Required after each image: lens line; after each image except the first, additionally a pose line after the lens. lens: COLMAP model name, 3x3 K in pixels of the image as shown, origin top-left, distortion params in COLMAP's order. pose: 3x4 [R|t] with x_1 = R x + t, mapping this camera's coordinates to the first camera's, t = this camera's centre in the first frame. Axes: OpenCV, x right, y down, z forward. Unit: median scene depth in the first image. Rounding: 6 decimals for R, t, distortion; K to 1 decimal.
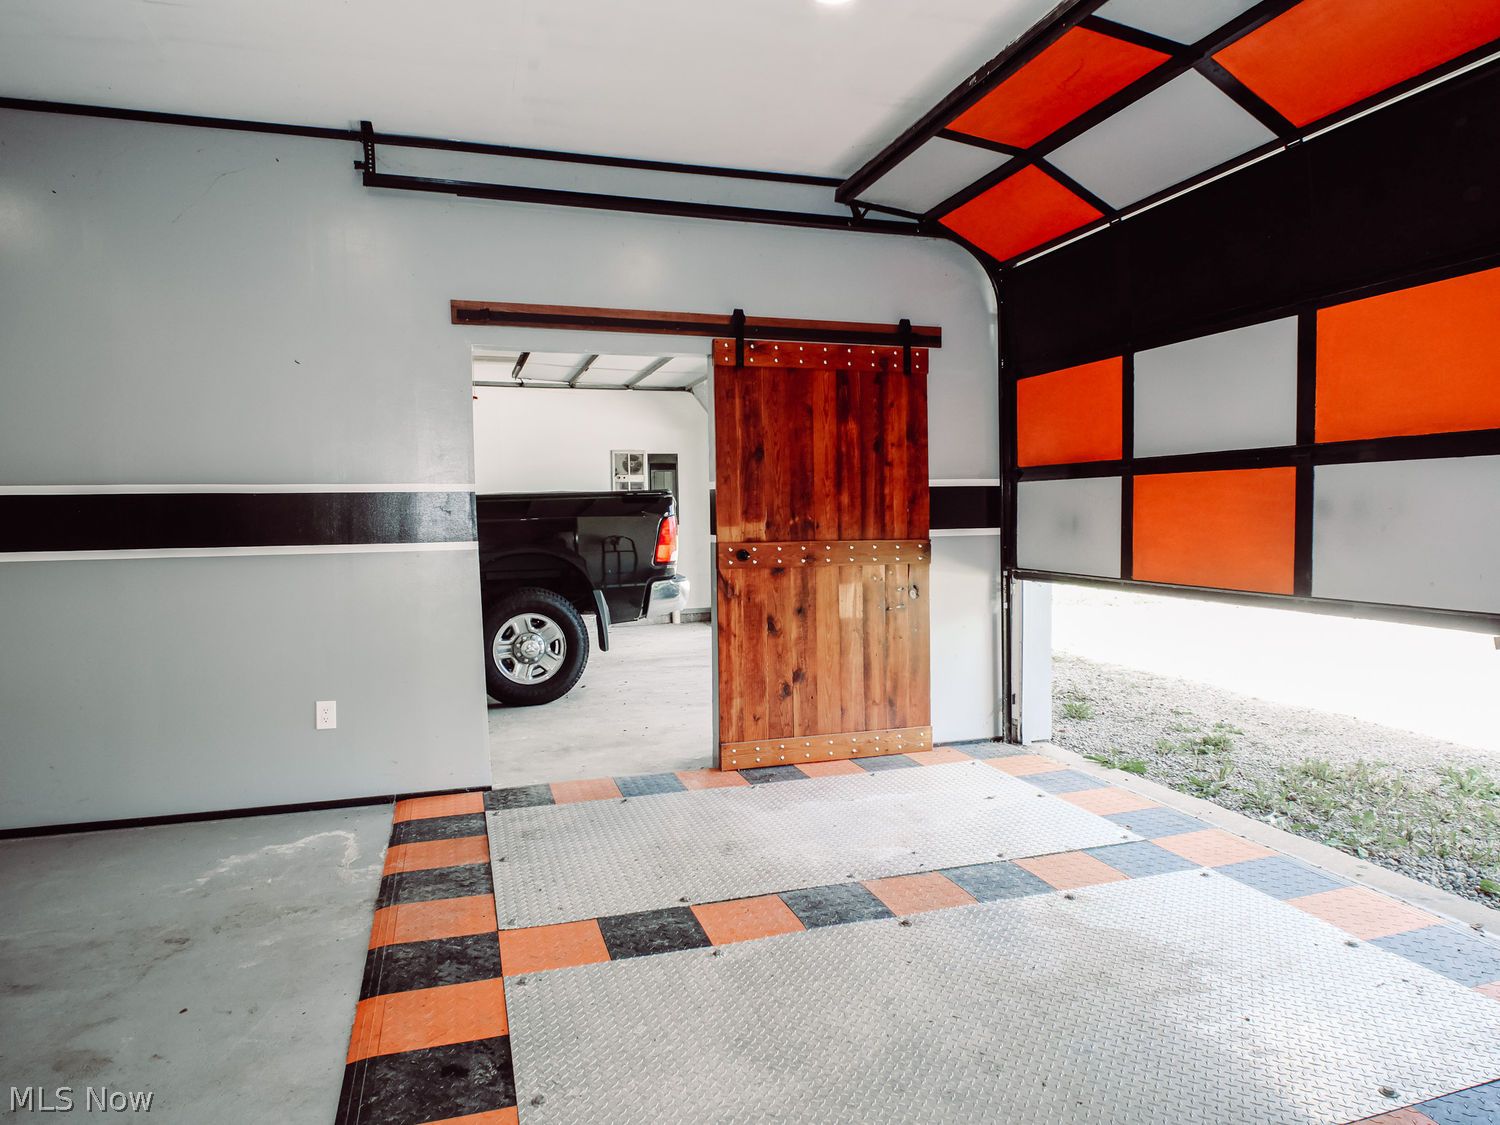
lens RADIAL K [[934.9, 0, 724.5], [0, 934.9, 566.2], [0, 0, 1]] dist [0.009622, -0.016023]
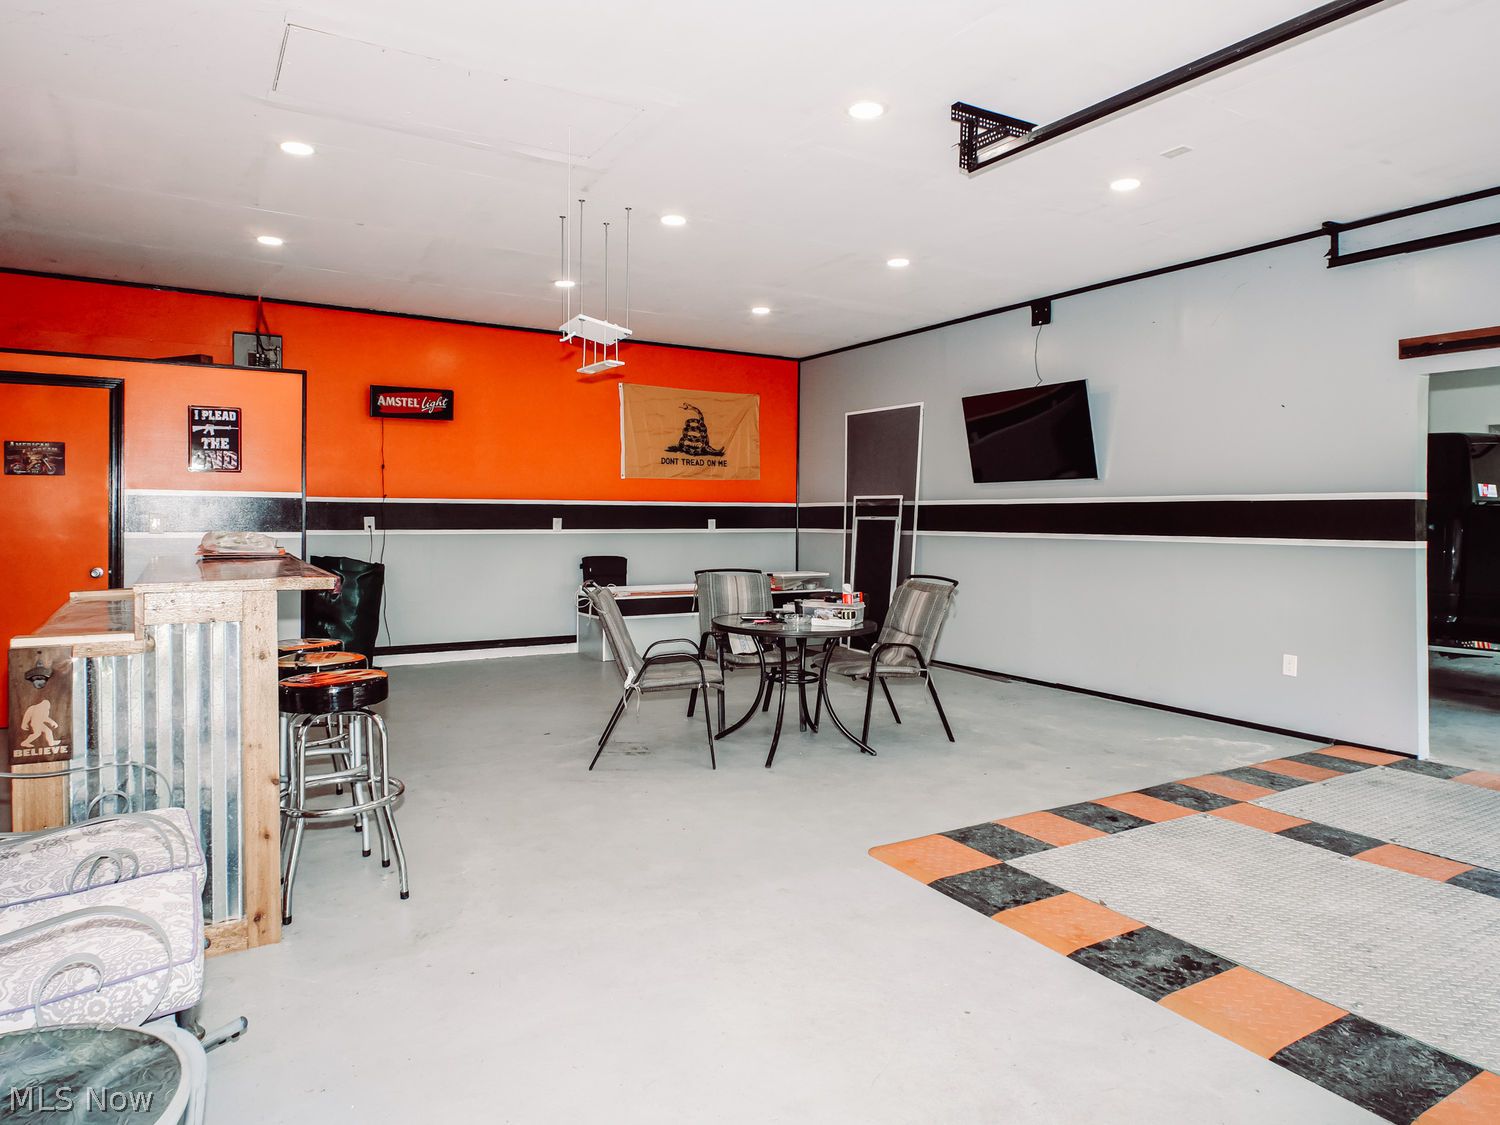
lens RADIAL K [[934.9, 0, 724.5], [0, 934.9, 566.2], [0, 0, 1]] dist [0.009622, -0.016023]
pose [[0.212438, 0.065809, -0.974956, 0.747768], [-0.066163, 0.996409, 0.052841, -0.000134], [0.974932, 0.053281, 0.216030, -0.094126]]
